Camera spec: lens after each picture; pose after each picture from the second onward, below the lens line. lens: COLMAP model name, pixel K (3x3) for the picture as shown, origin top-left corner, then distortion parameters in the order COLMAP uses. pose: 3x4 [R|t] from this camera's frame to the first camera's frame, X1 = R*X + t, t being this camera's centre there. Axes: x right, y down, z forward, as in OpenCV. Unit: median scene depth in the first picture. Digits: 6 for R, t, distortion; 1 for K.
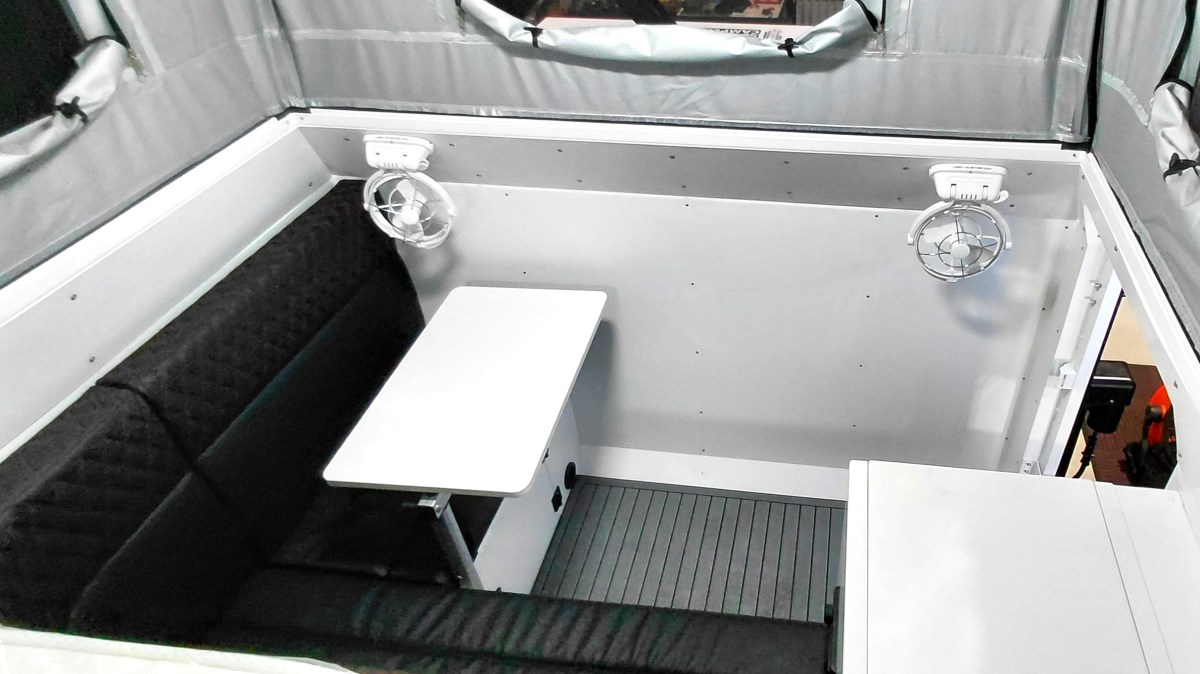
lens RADIAL K [[823.6, 0, 600.0], [0, 823.6, 337.0], [0, 0, 1]] dist [-0.005359, -0.000843]
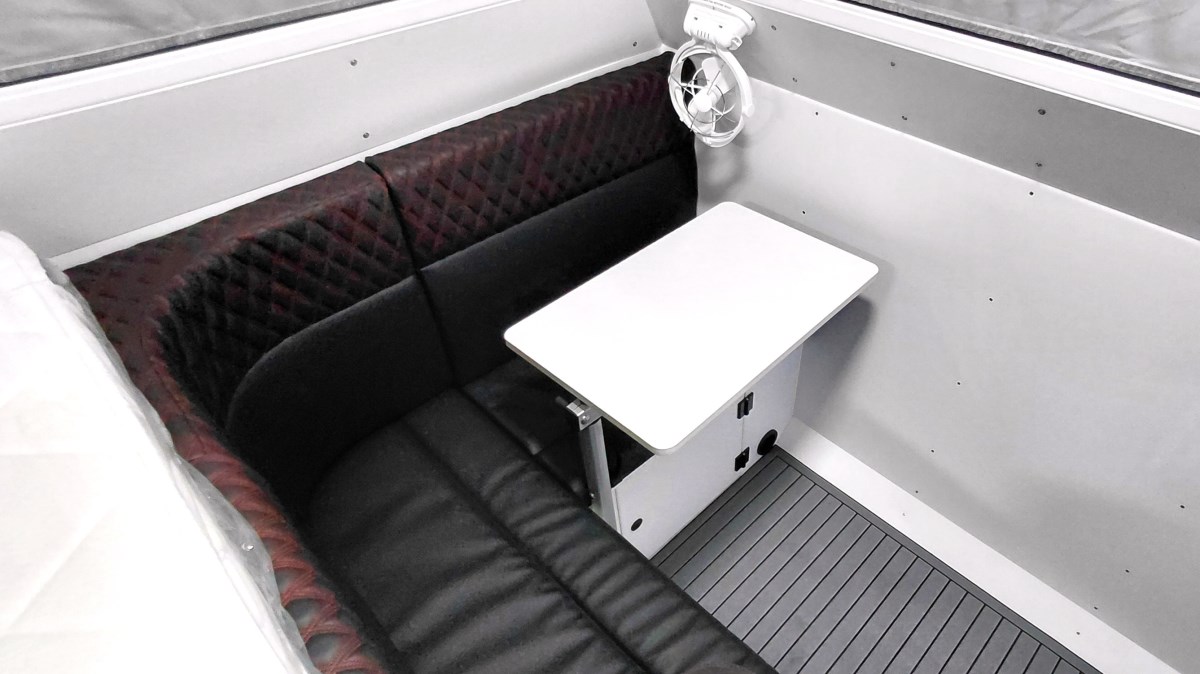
lens RADIAL K [[823.6, 0, 600.0], [0, 823.6, 337.0], [0, 0, 1]] dist [-0.005359, -0.000843]
pose [[0.869423, 0.406518, -0.280796, 0.027766], [-0.379317, 0.913377, 0.147855, -0.008196], [0.316578, -0.022038, 0.948310, 0.181737]]
